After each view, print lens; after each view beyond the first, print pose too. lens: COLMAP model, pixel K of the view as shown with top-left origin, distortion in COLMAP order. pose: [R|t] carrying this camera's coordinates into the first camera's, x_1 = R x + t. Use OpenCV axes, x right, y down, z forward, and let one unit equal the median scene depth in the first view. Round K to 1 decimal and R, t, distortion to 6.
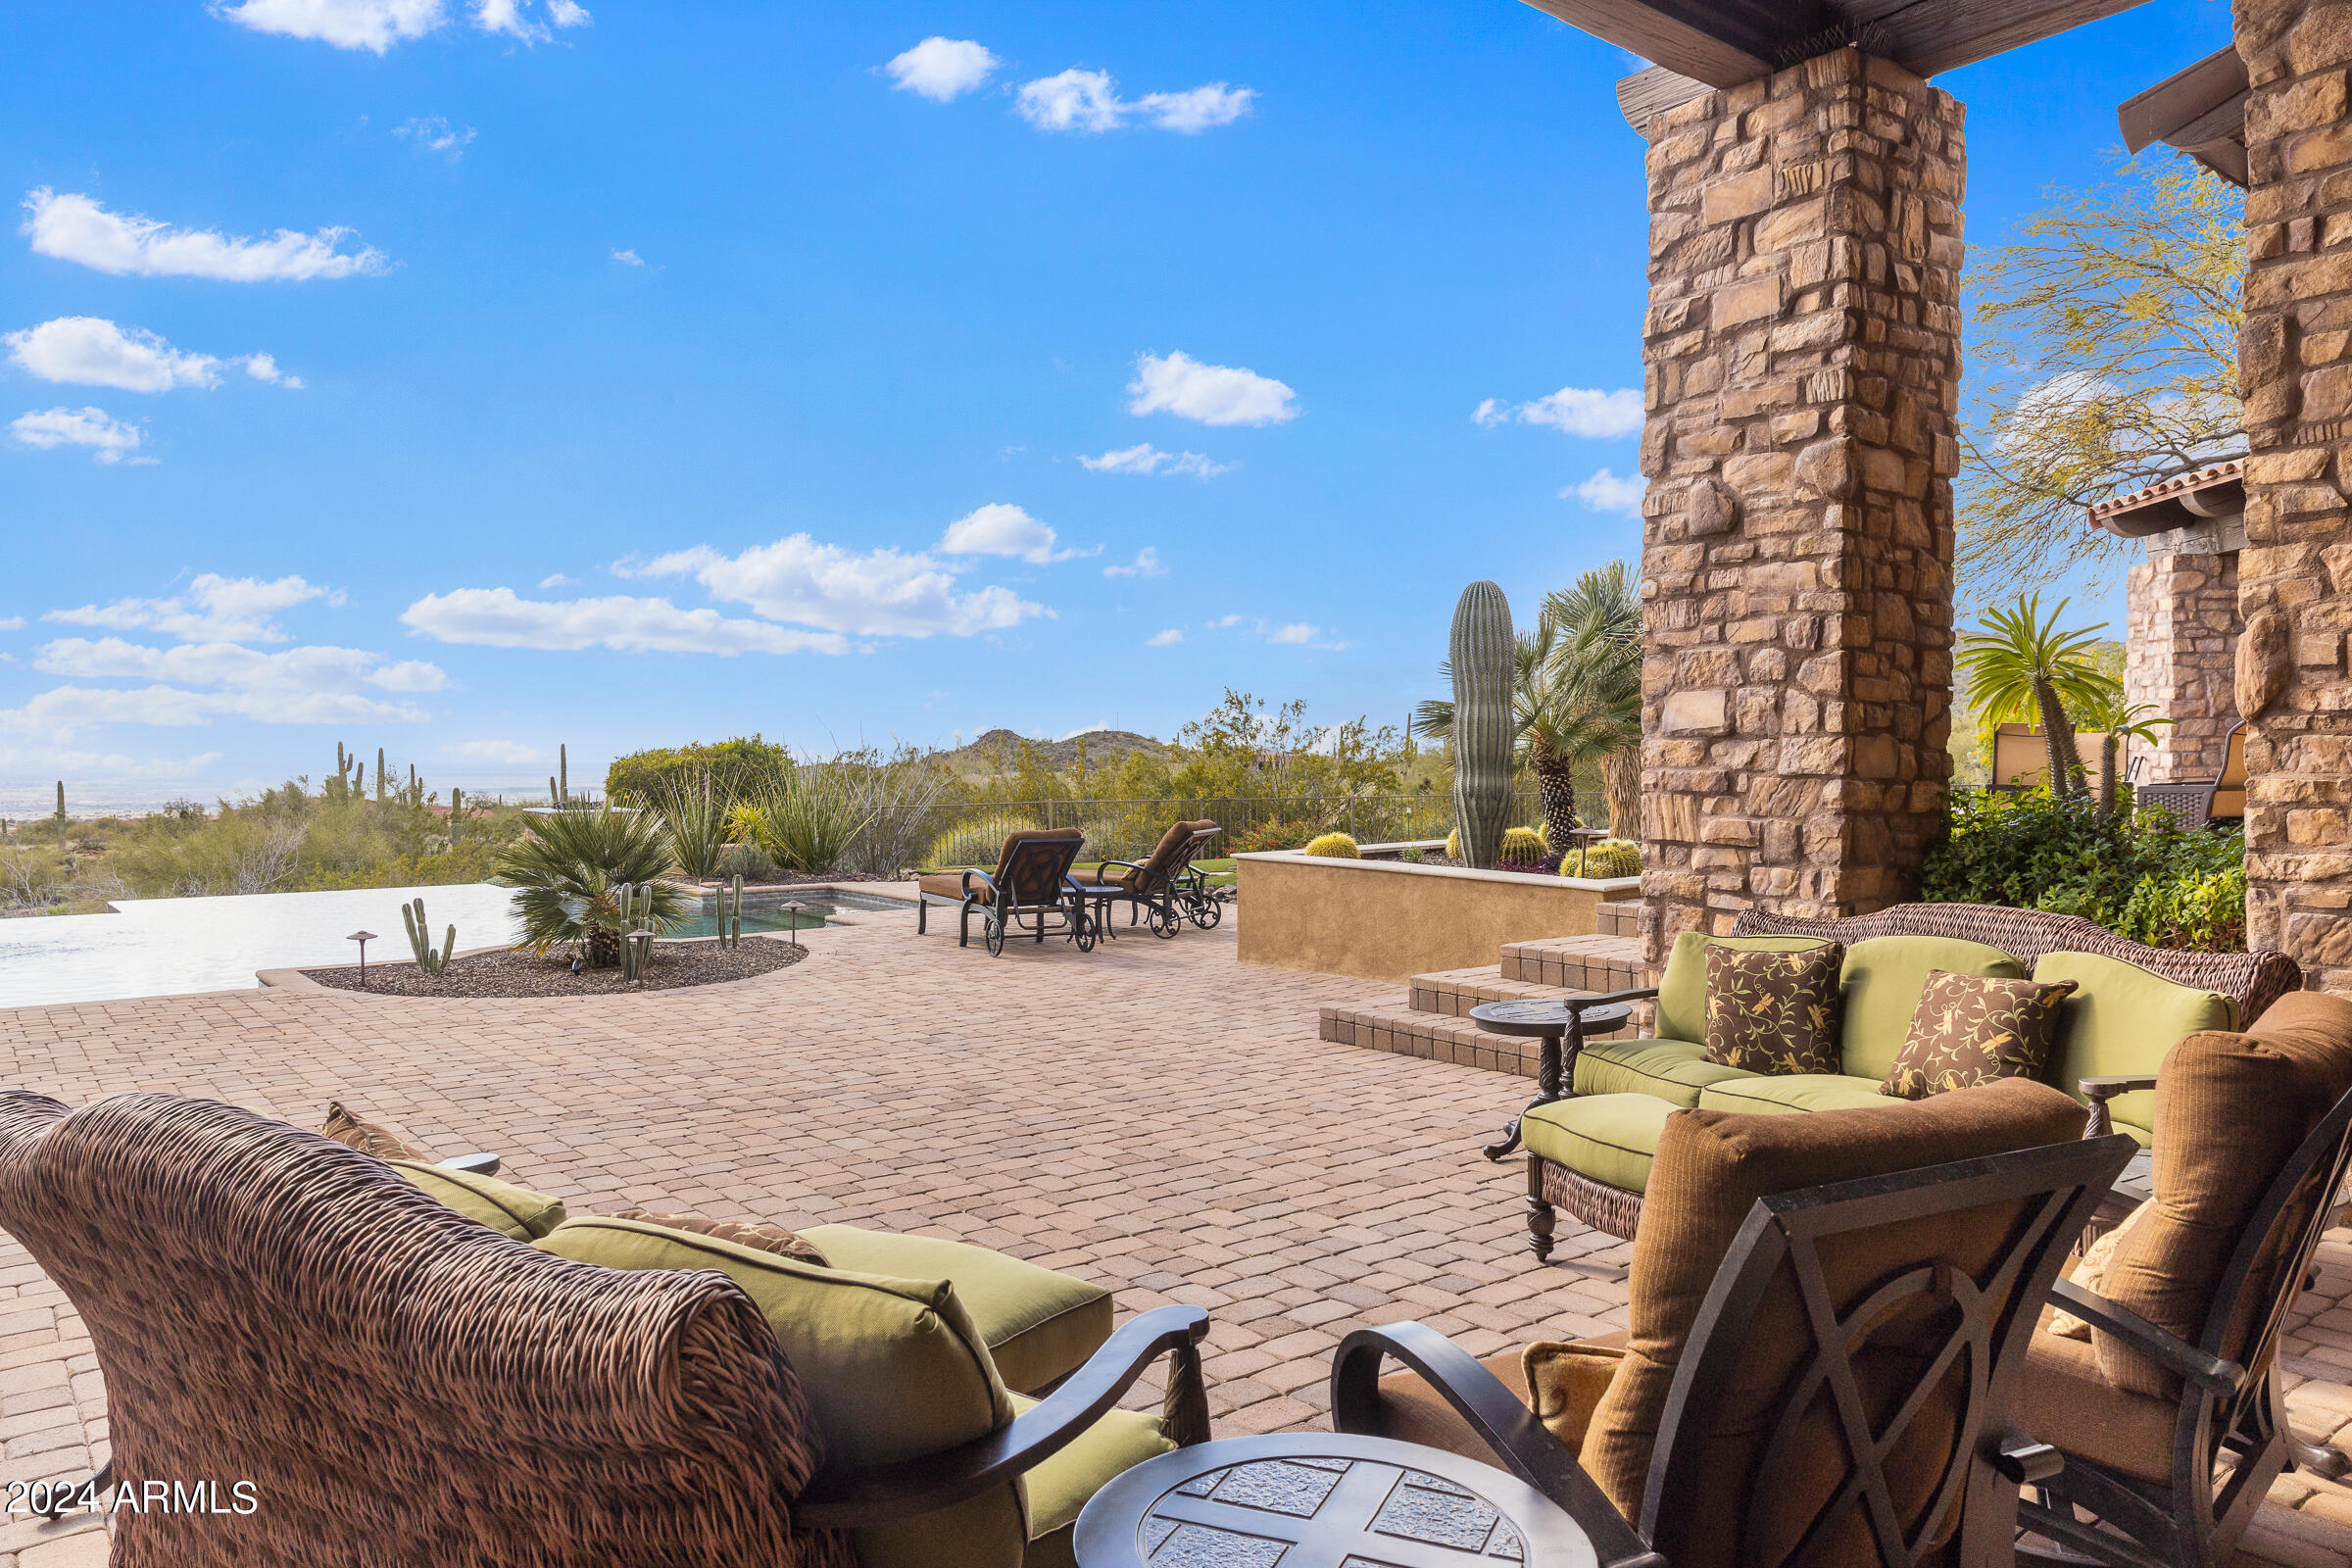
lens RADIAL K [[1561.1, 0, 1176.6], [0, 1561.1, 832.4], [0, 0, 1]] dist [-0.000858, -0.001991]
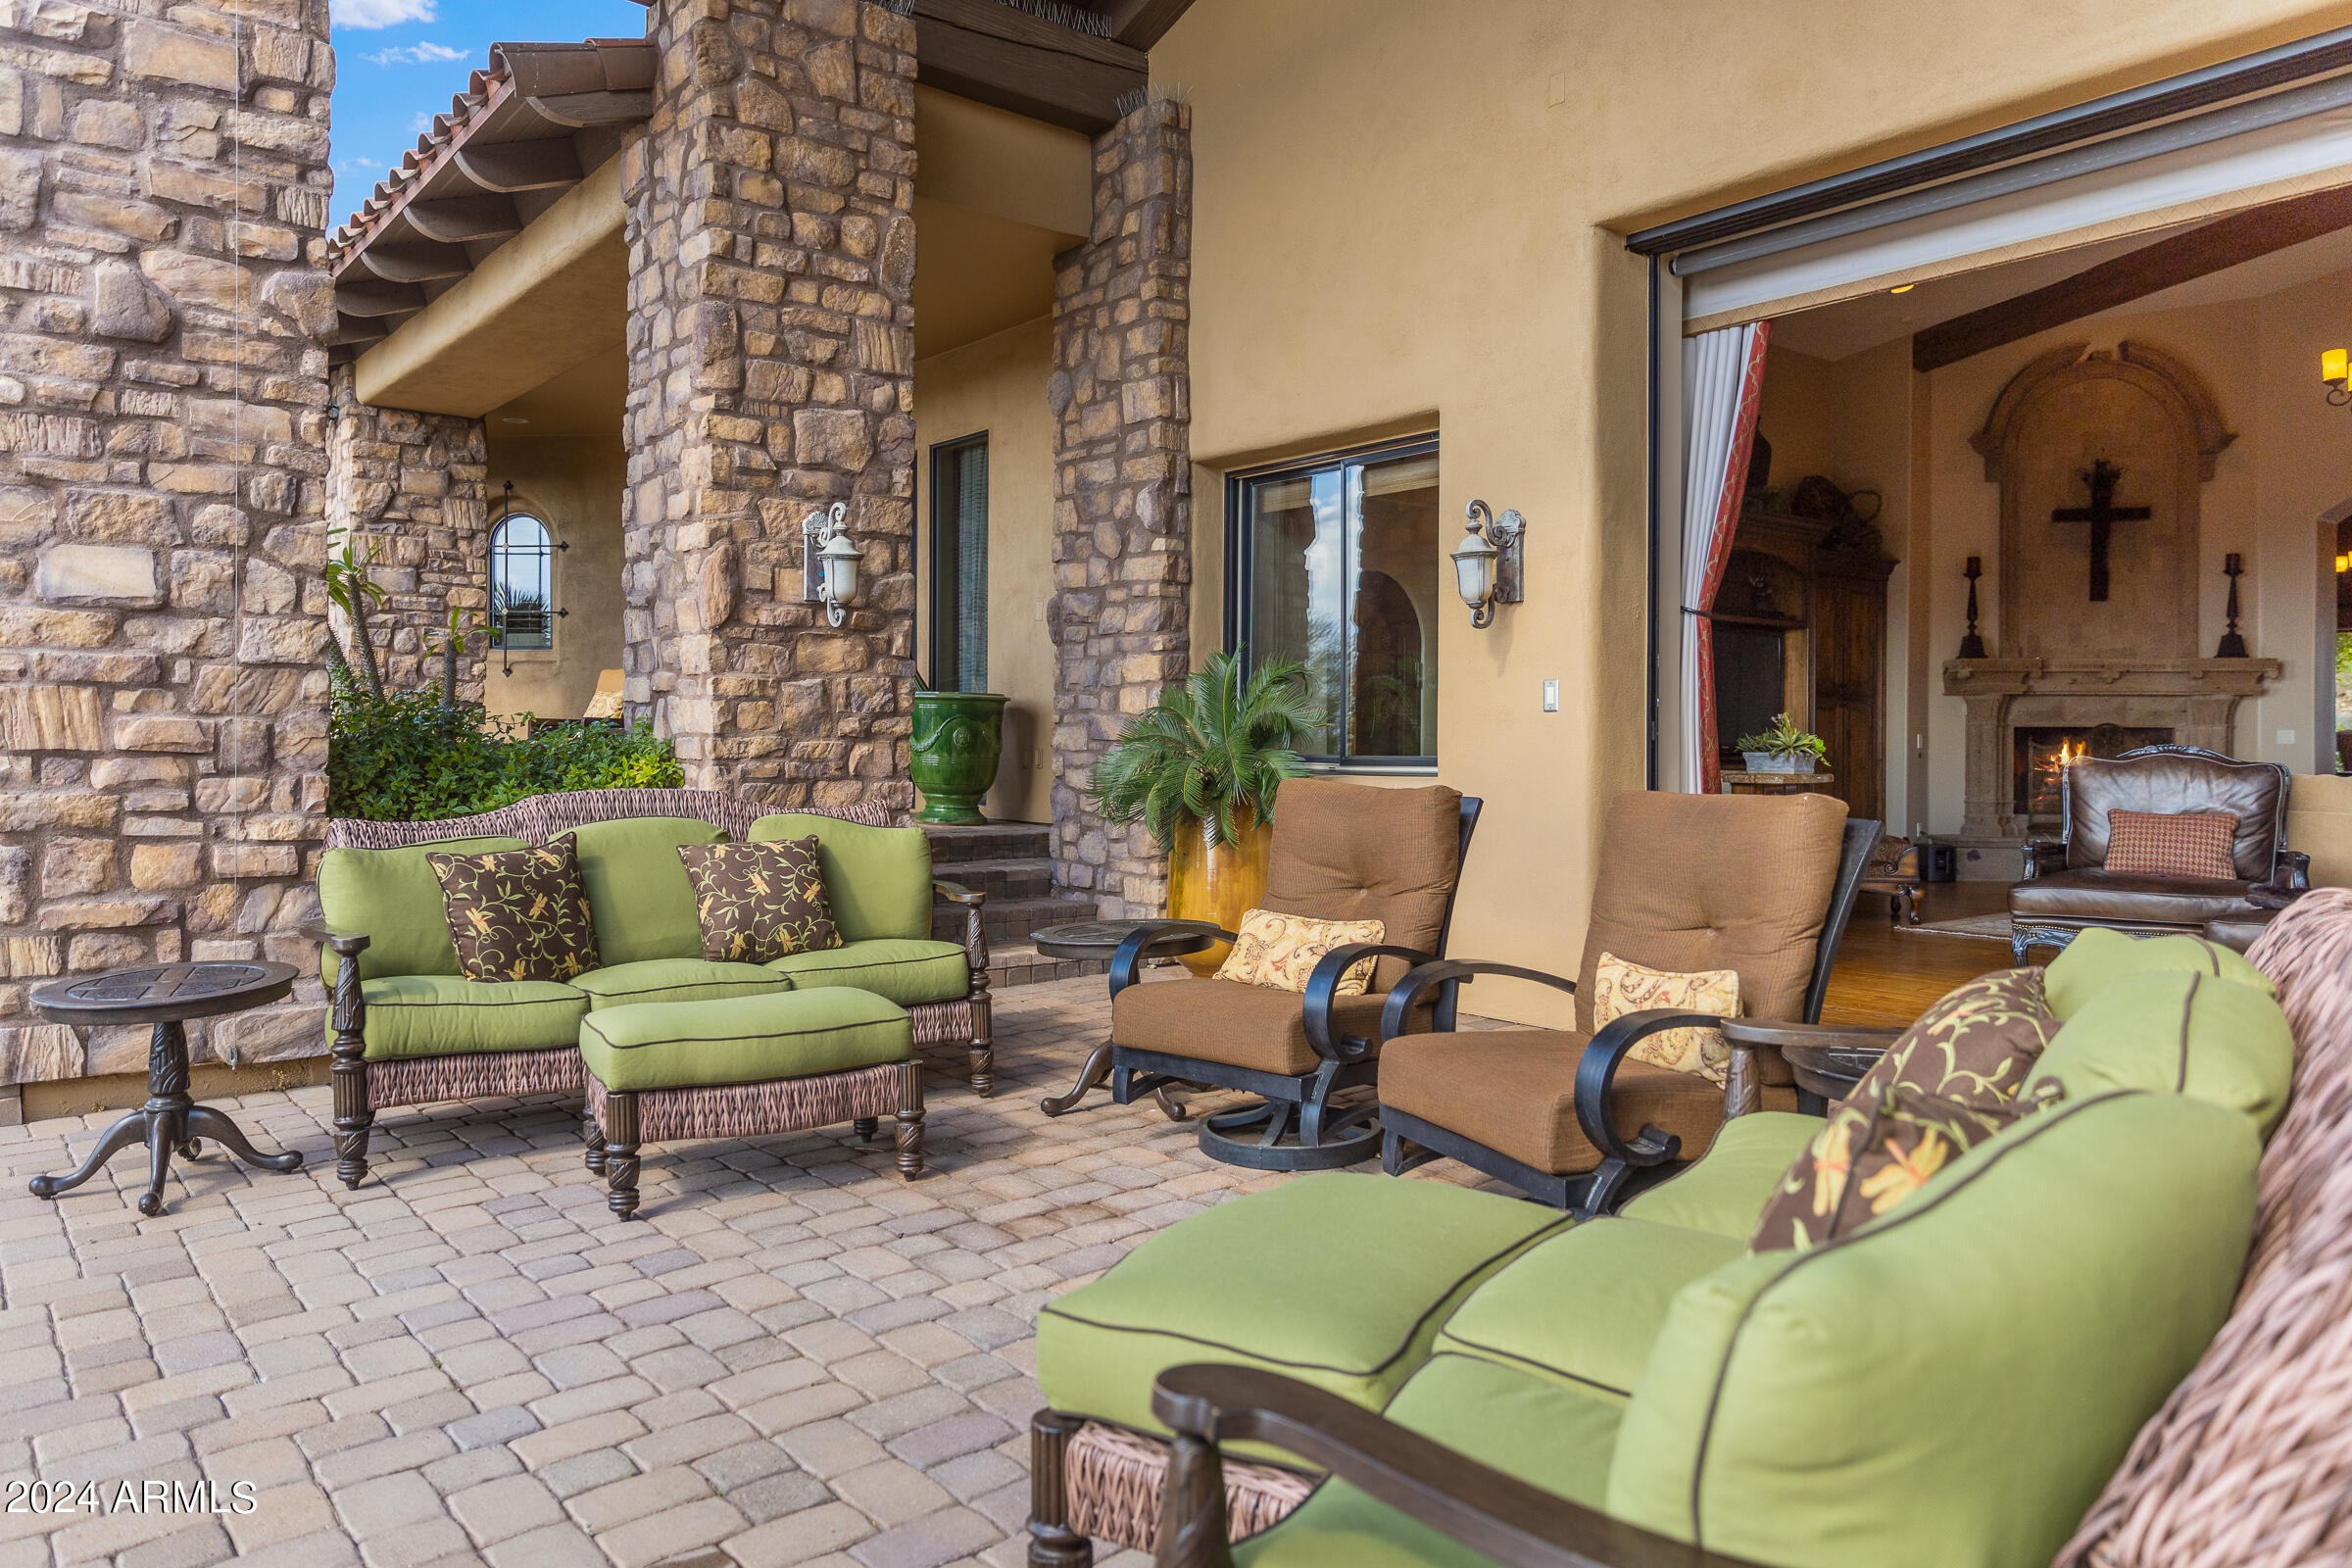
lens RADIAL K [[1572.0, 0, 1176.0], [0, 1572.0, 784.0], [0, 0, 1]] dist [0.007075, 0.001026]
pose [[-0.021263, -0.027850, 0.999386, -0.450122], [0.044387, 0.998600, 0.028773, 0.024365], [-0.998788, 0.044971, -0.019997, 0.536360]]
